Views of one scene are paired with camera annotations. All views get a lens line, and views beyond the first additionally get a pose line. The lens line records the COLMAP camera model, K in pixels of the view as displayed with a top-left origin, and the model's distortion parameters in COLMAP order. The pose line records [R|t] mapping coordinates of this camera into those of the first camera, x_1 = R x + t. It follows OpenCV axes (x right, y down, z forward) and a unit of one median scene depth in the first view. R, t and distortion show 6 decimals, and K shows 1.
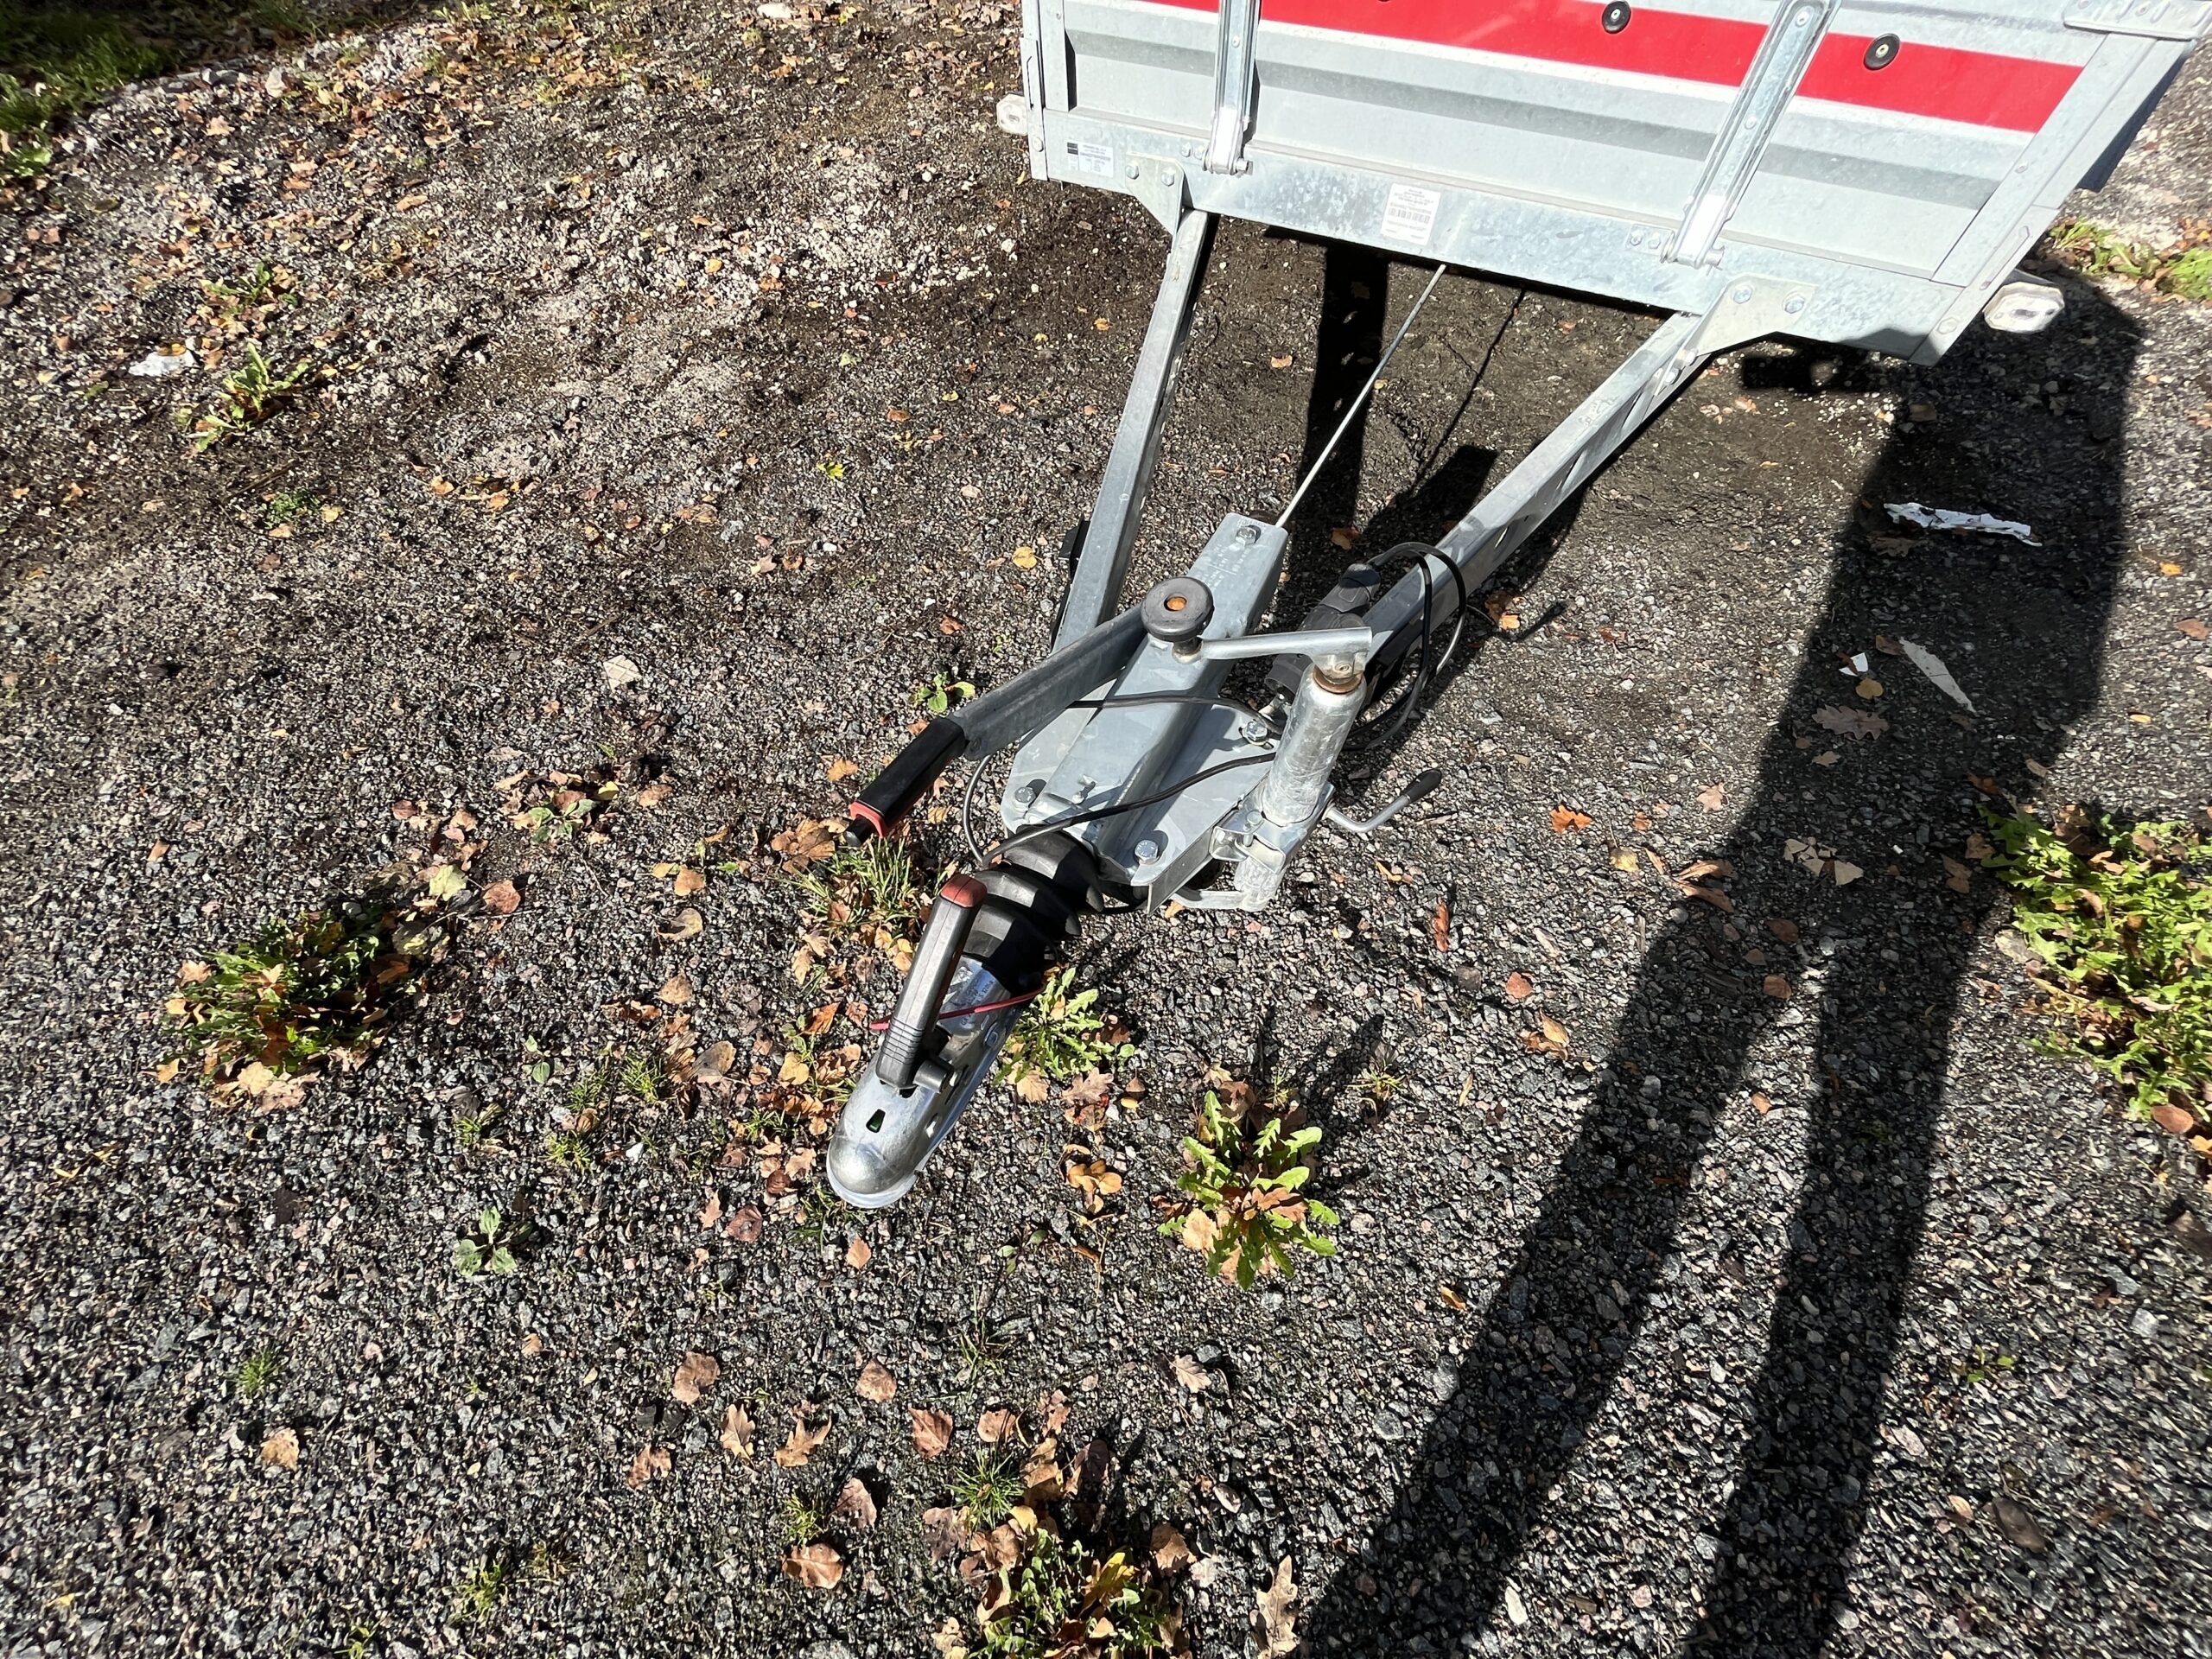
lens RADIAL K [[900.5, 0, 1102.2], [0, 900.5, 834.8], [0, 0, 1]] dist [-0.000665, -0.001226]
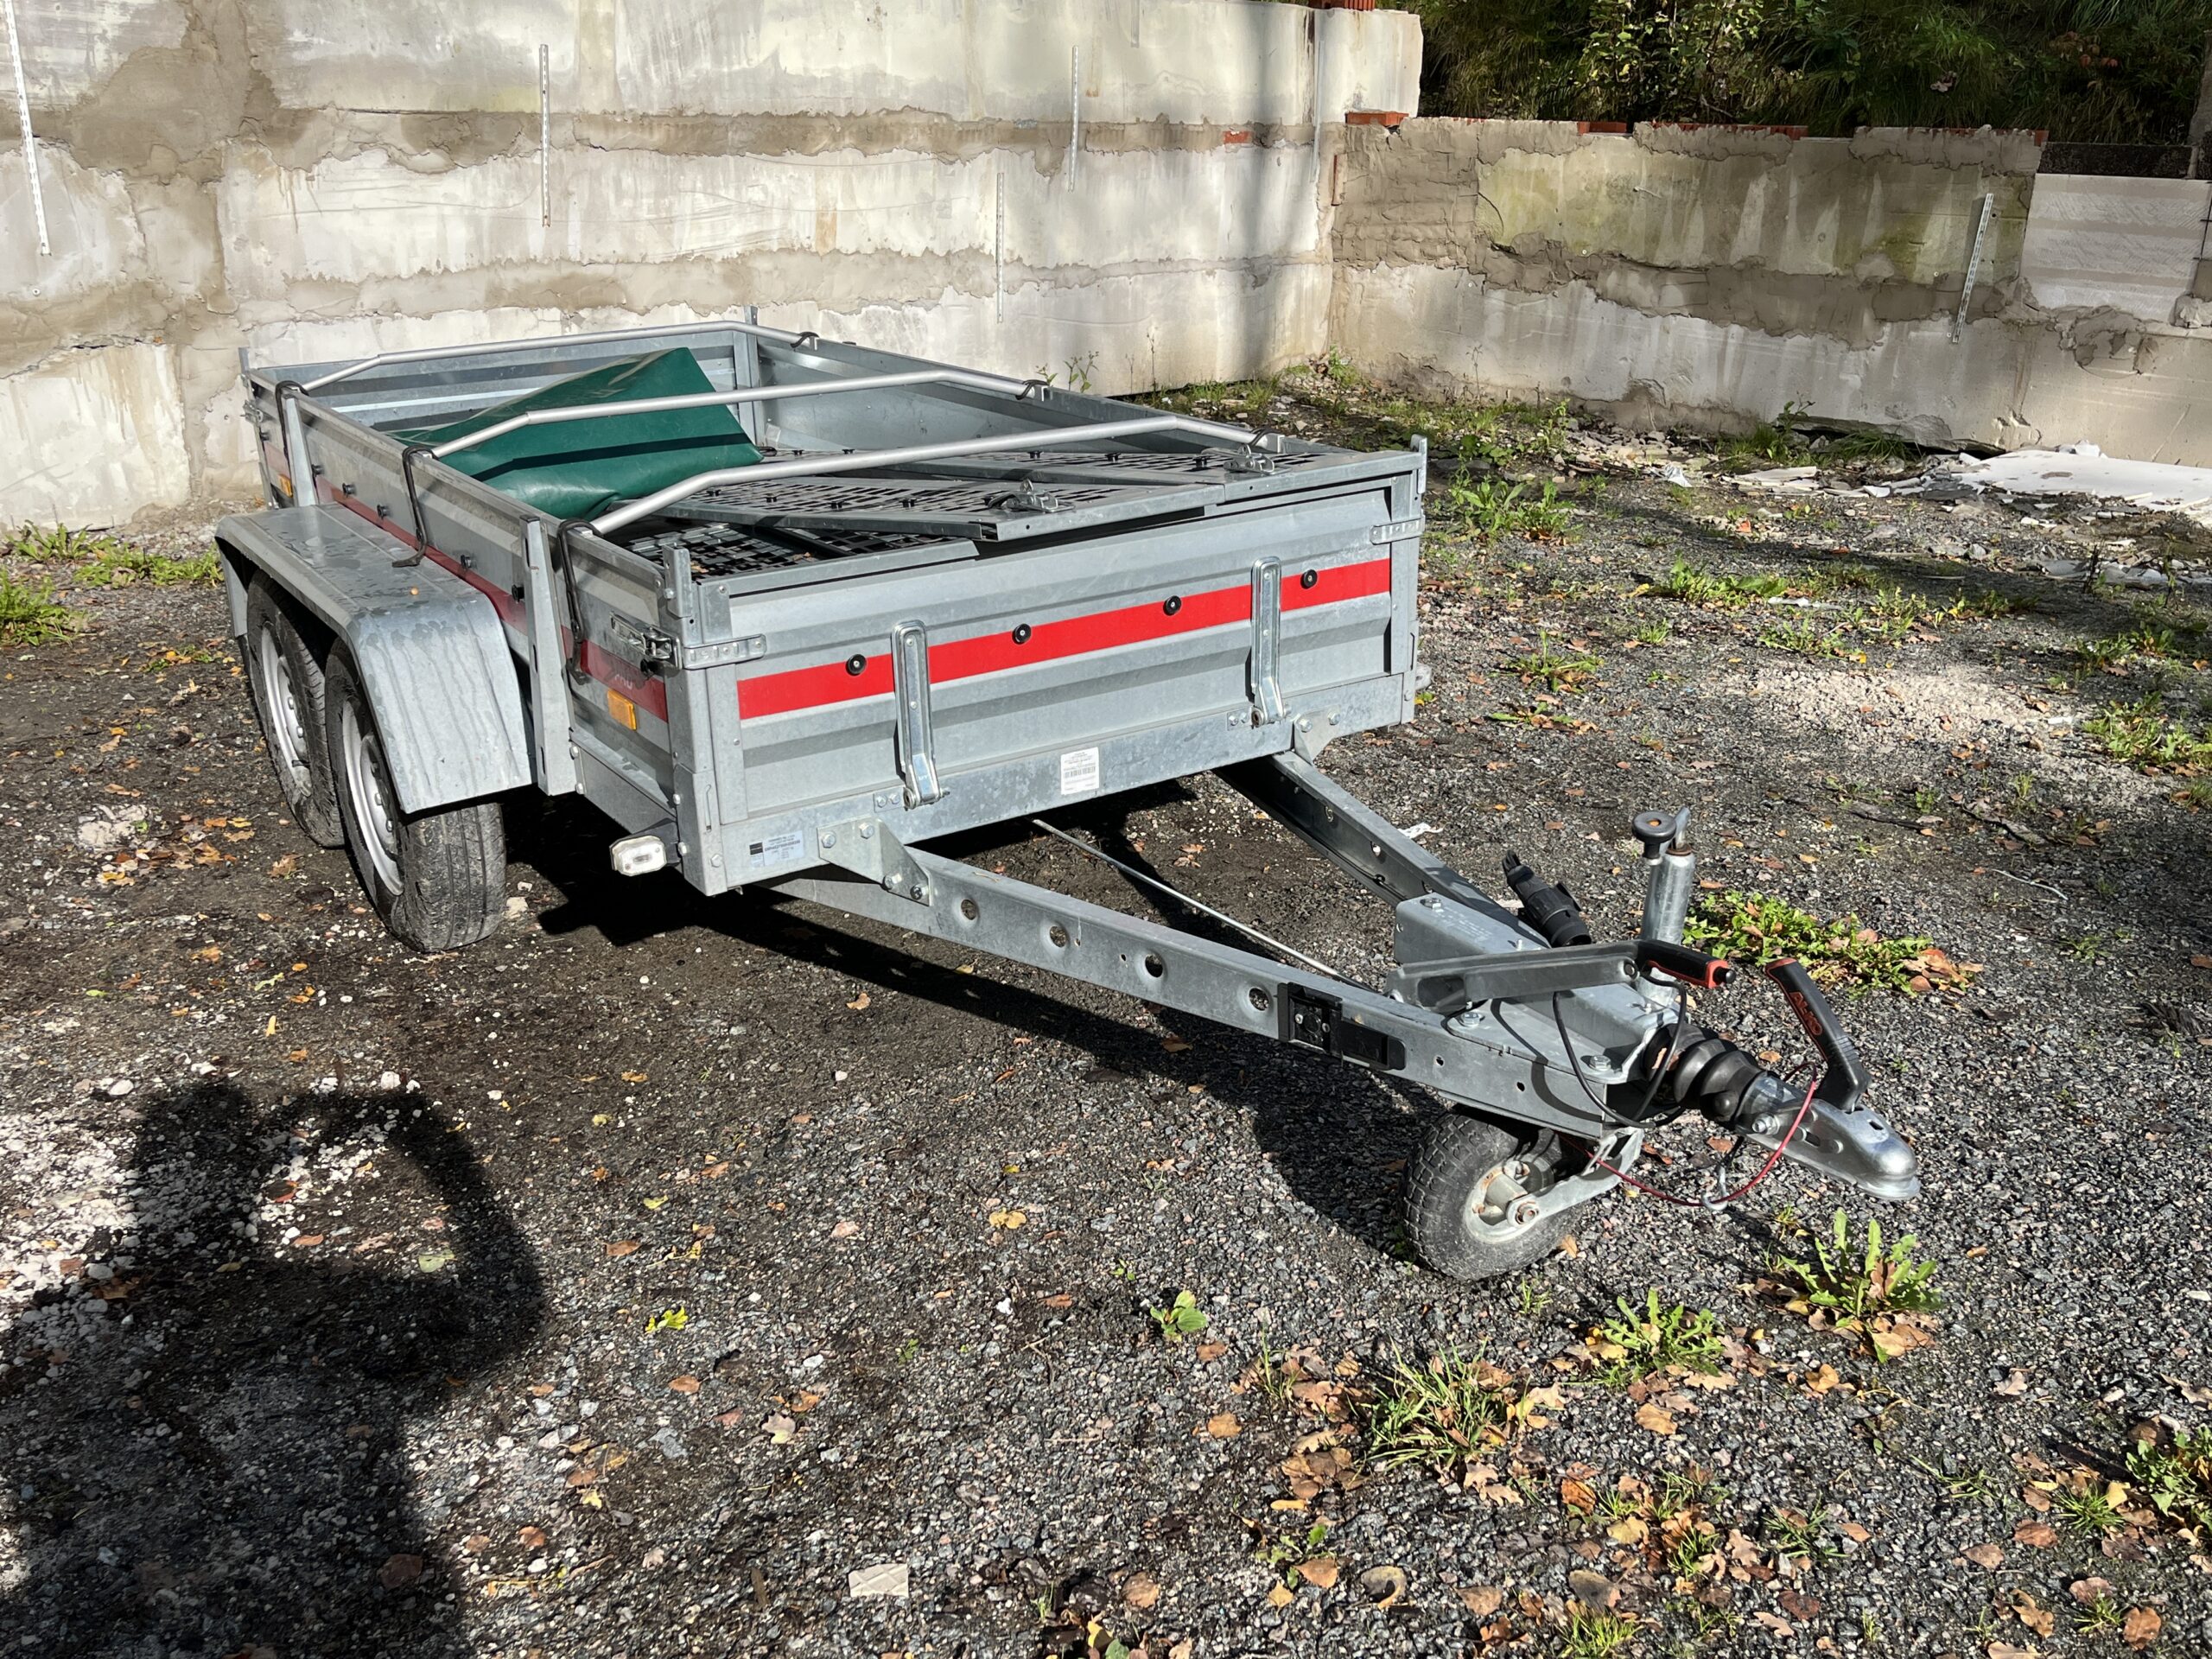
lens RADIAL K [[1903.9, 0, 1110.5], [0, 1903.9, 821.0], [0, 0, 1]] dist [0.059886, -0.068542]
pose [[0.489419, -0.289066, 0.822745, -1.000769], [0.746461, 0.626638, -0.223875, -0.066105], [-0.450849, 0.723716, 0.522466, -0.119361]]
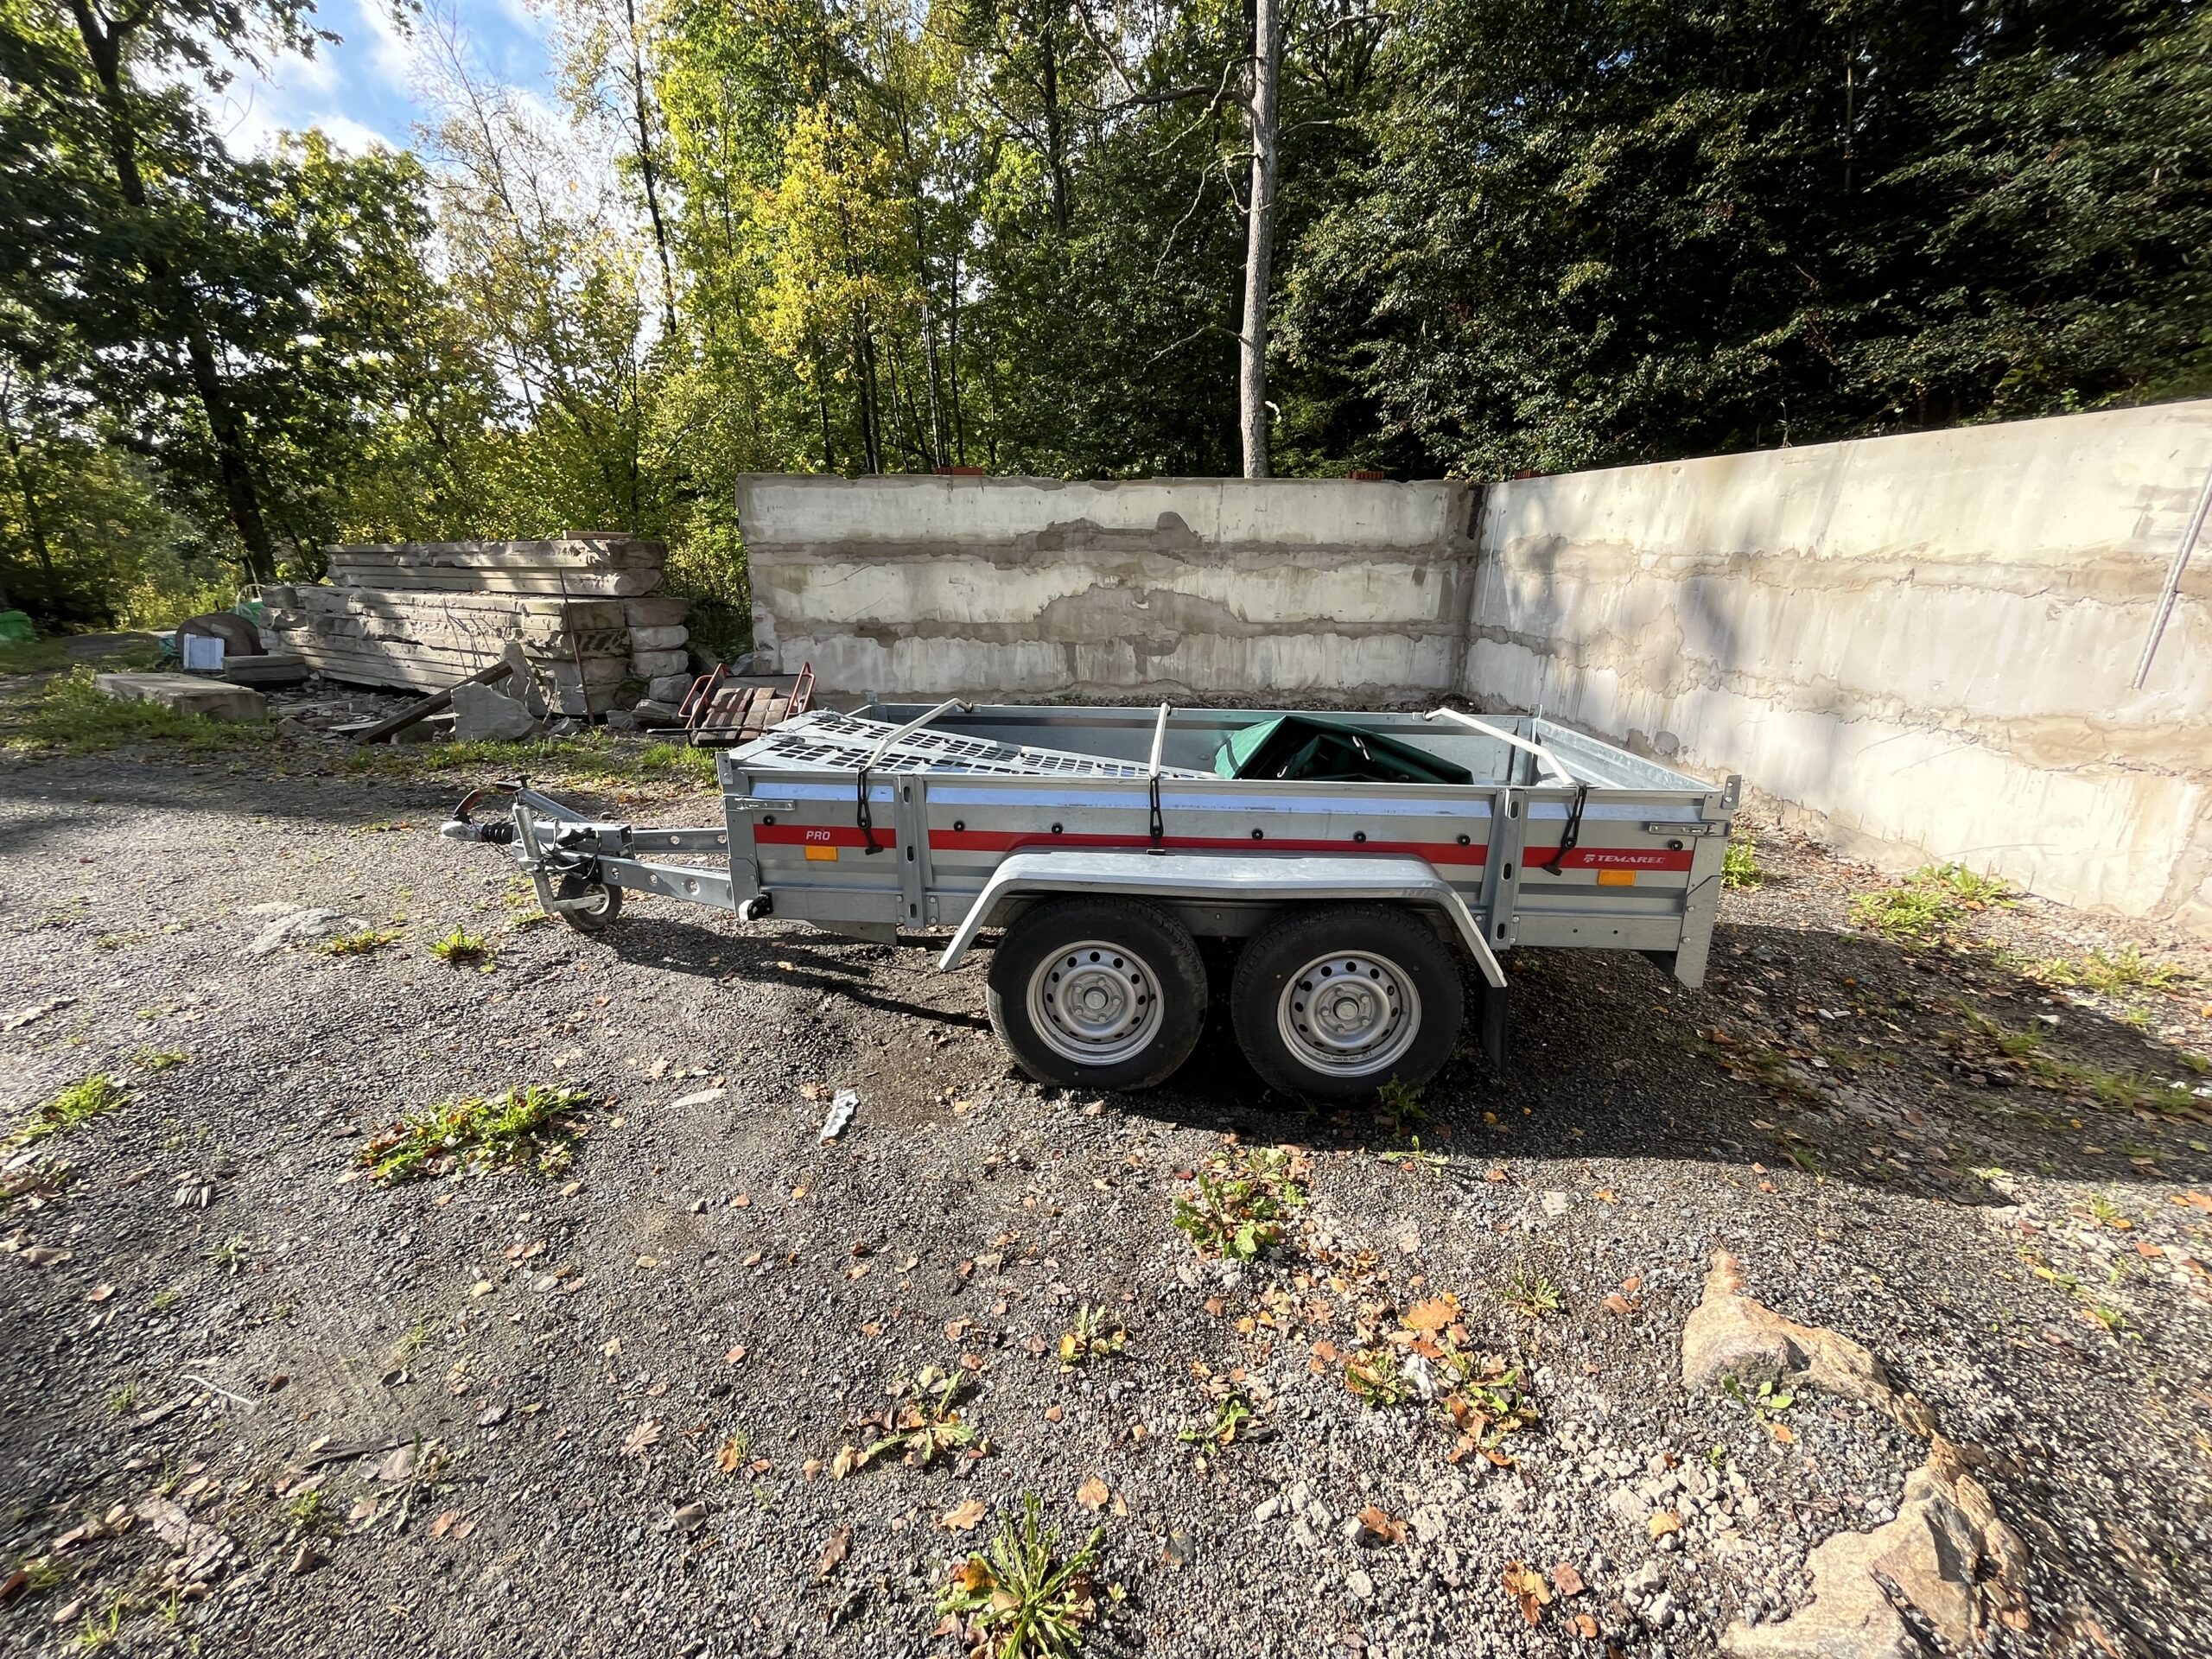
lens RADIAL K [[900.5, 0, 1103.8], [0, 900.5, 844.4], [0, 0, 1]] dist [-0.000665, -0.001226]
pose [[0.385353, 0.301991, -0.871954, 1.847705], [-0.799695, 0.580776, -0.152273, -0.587375], [0.460425, 0.755976, 0.465305, 0.123512]]
